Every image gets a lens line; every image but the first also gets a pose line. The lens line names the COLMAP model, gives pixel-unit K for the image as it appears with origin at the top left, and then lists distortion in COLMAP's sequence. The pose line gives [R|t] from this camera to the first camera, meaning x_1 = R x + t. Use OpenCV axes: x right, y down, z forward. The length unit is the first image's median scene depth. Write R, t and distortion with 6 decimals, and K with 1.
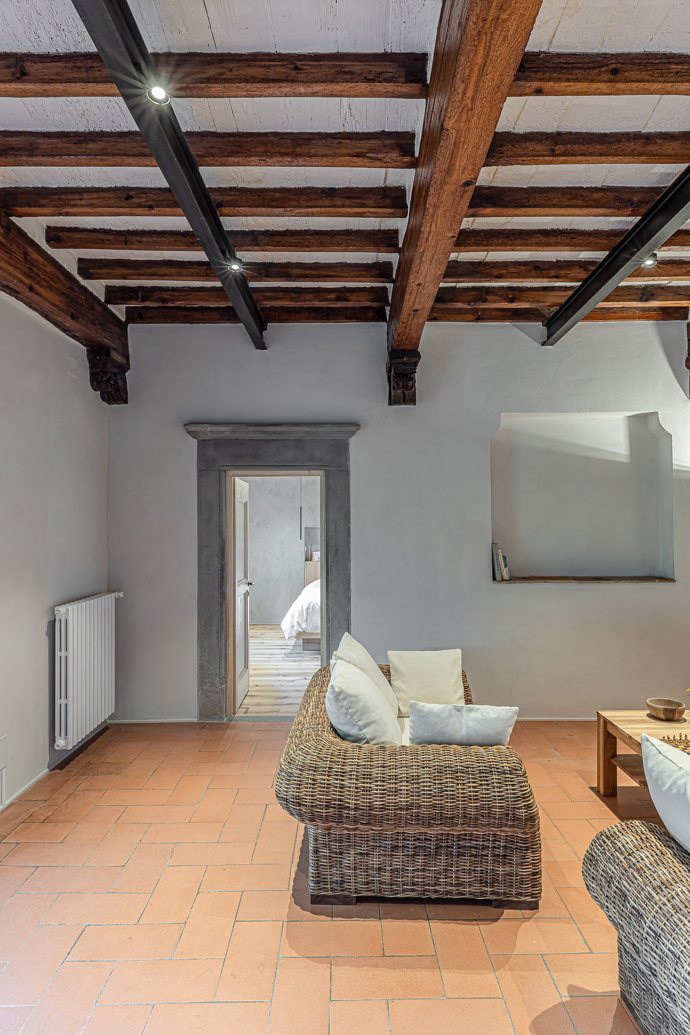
lens RADIAL K [[562.1, 0, 345.0], [0, 562.1, 517.5], [0, 0, 1]] dist [0.000382, 0.000185]
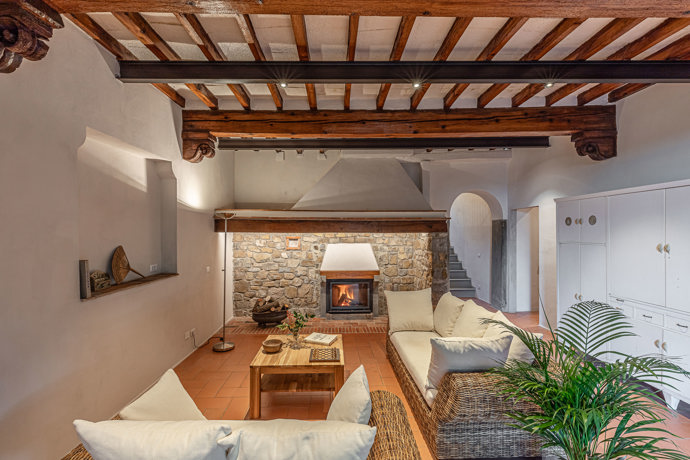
lens RADIAL K [[312.2, 0, 345.0], [0, 312.2, 230.0], [0, 0, 1]] dist [0.001203, 0.000265]
pose [[-0.020371, 0.010069, 0.999742, -0.261507], [-0.007439, 0.999920, -0.010223, -0.002736], [-0.999765, -0.007645, -0.020294, 0.535711]]
